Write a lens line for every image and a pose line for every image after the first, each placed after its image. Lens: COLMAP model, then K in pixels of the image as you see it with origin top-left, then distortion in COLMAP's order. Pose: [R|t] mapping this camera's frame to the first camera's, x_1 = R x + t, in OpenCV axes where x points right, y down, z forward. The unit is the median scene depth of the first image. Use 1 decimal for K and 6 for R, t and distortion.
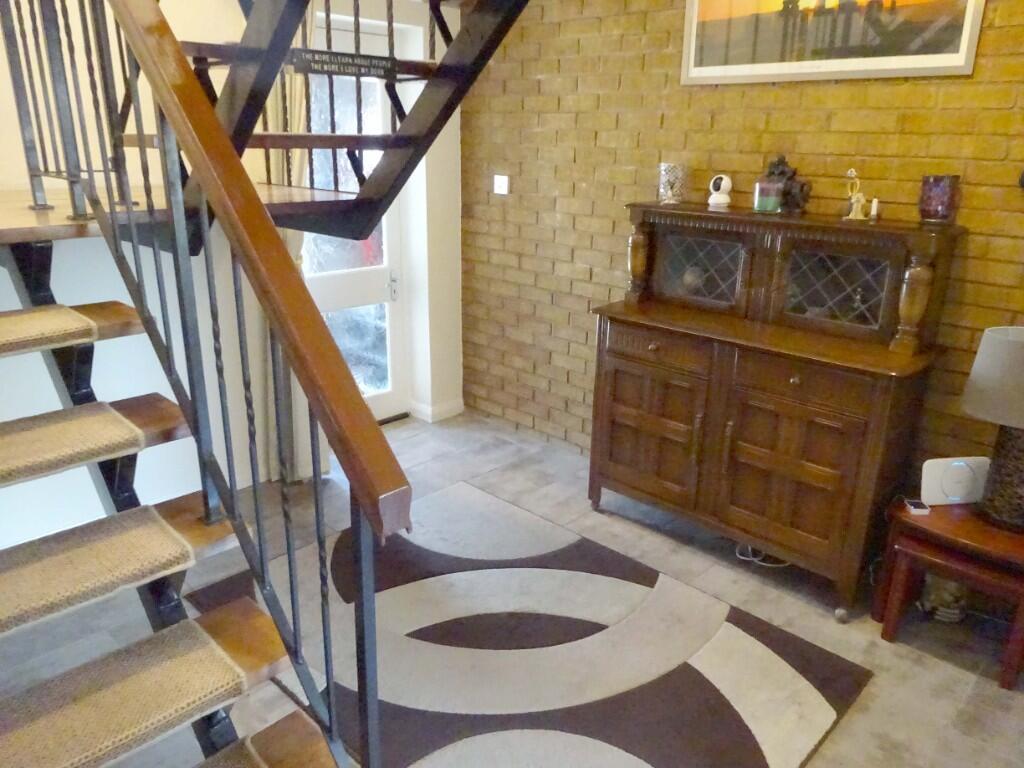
lens RADIAL K [[748.7, 0, 511.9], [0, 748.7, 384.3], [0, 0, 1]] dist [-0.004840, 0.009886]
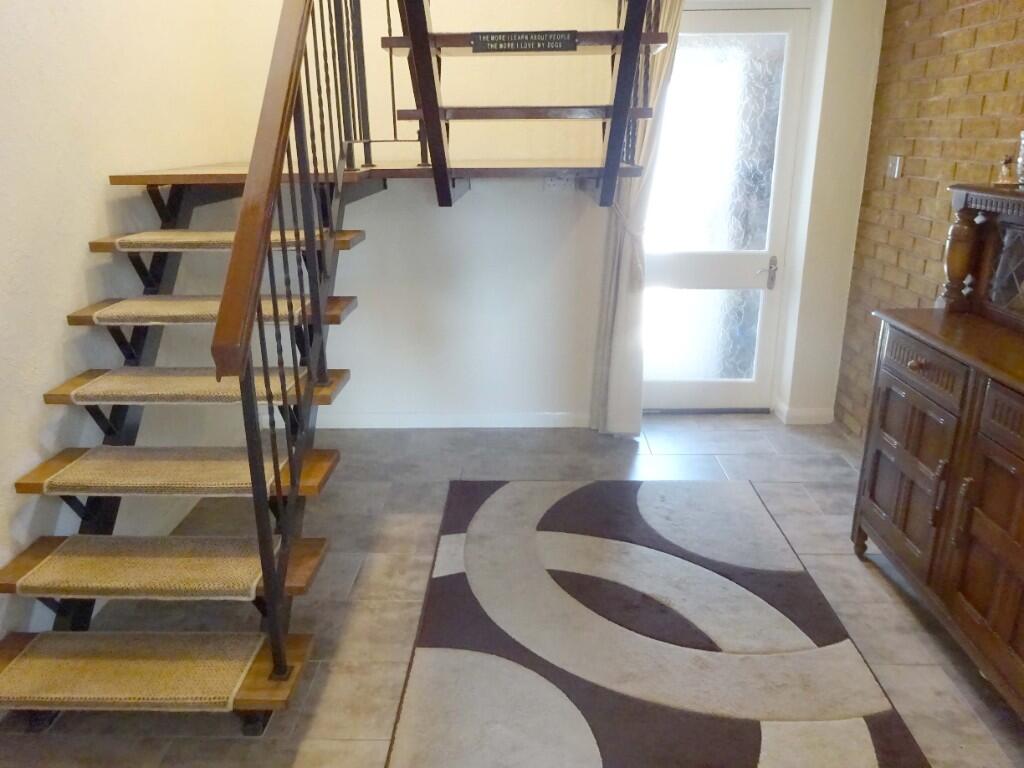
lens RADIAL K [[748.7, 0, 513.6], [0, 748.7, 380.1], [0, 0, 1]] dist [-0.004840, 0.009886]
pose [[0.682690, 0.206257, -0.700994, 0.392385], [-0.213034, 0.973840, 0.079067, -0.004916], [0.698964, 0.095358, 0.708771, 0.129059]]
